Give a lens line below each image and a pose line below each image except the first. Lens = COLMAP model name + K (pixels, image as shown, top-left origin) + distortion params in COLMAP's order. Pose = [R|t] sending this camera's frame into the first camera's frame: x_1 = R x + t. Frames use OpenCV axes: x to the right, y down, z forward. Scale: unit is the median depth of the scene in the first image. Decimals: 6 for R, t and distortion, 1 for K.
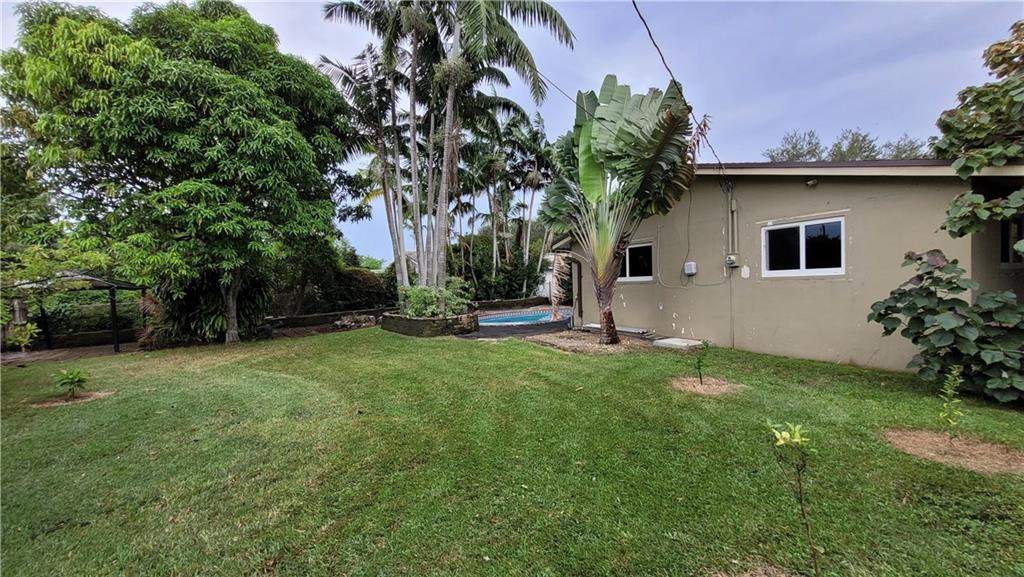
lens RADIAL K [[400.3, 0, 519.9], [0, 400.3, 293.4], [0, 0, 1]] dist [0.003685, -0.000202]
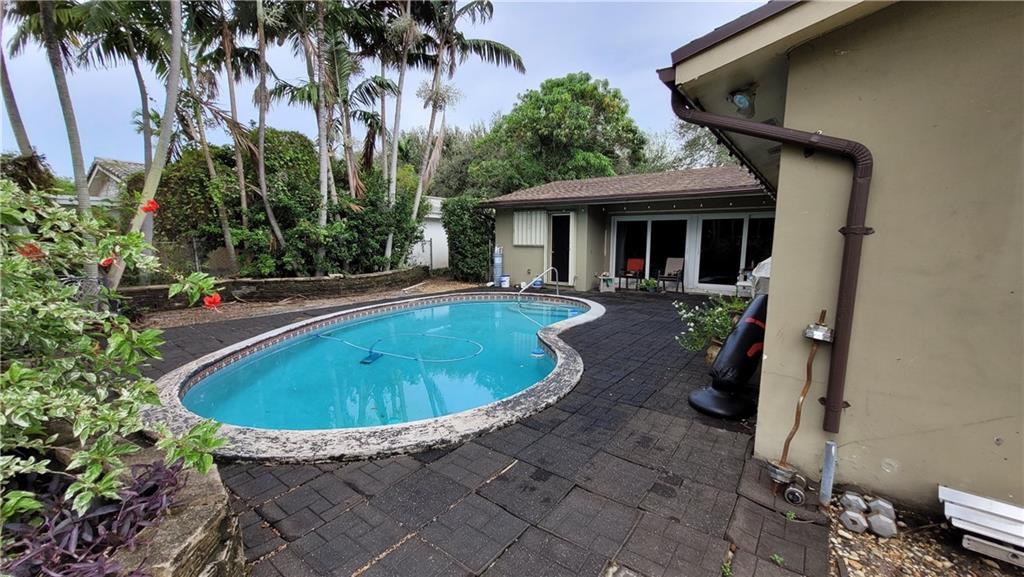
lens RADIAL K [[400.3, 0, 522.9], [0, 400.3, 296.0], [0, 0, 1]] dist [0.003685, -0.000202]
pose [[0.919523, -0.015148, 0.392744, -0.093769], [-0.031434, 0.993222, 0.111905, -0.048254], [-0.391777, -0.115244, 0.912814, 1.238083]]
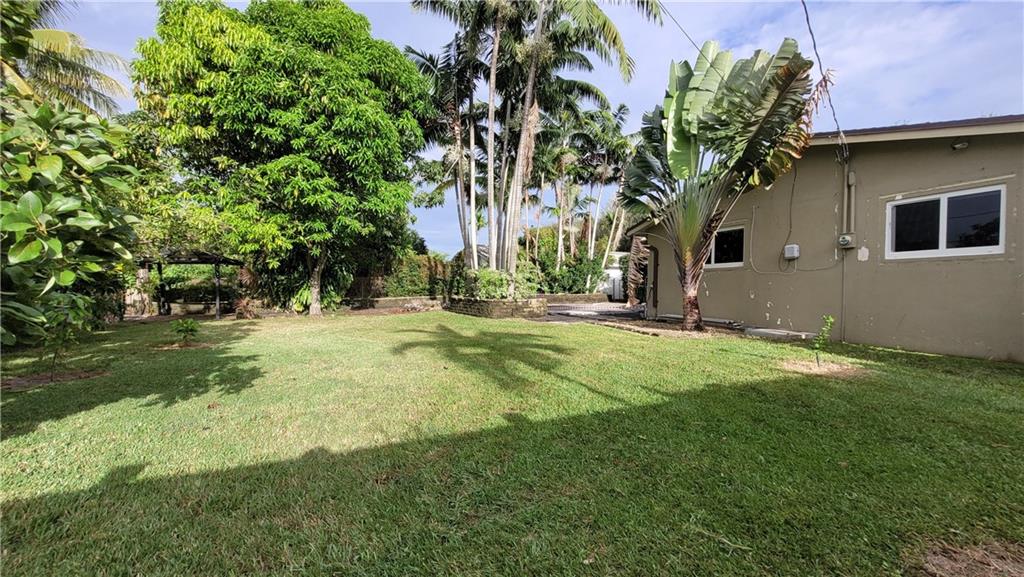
lens RADIAL K [[400.3, 0, 525.5], [0, 400.3, 290.1], [0, 0, 1]] dist [0.003685, -0.000202]
pose [[0.990529, 0.045180, -0.129659, -0.036426], [-0.046325, 0.998909, -0.005829, 0.043714], [0.129254, 0.011780, 0.991542, 0.020698]]
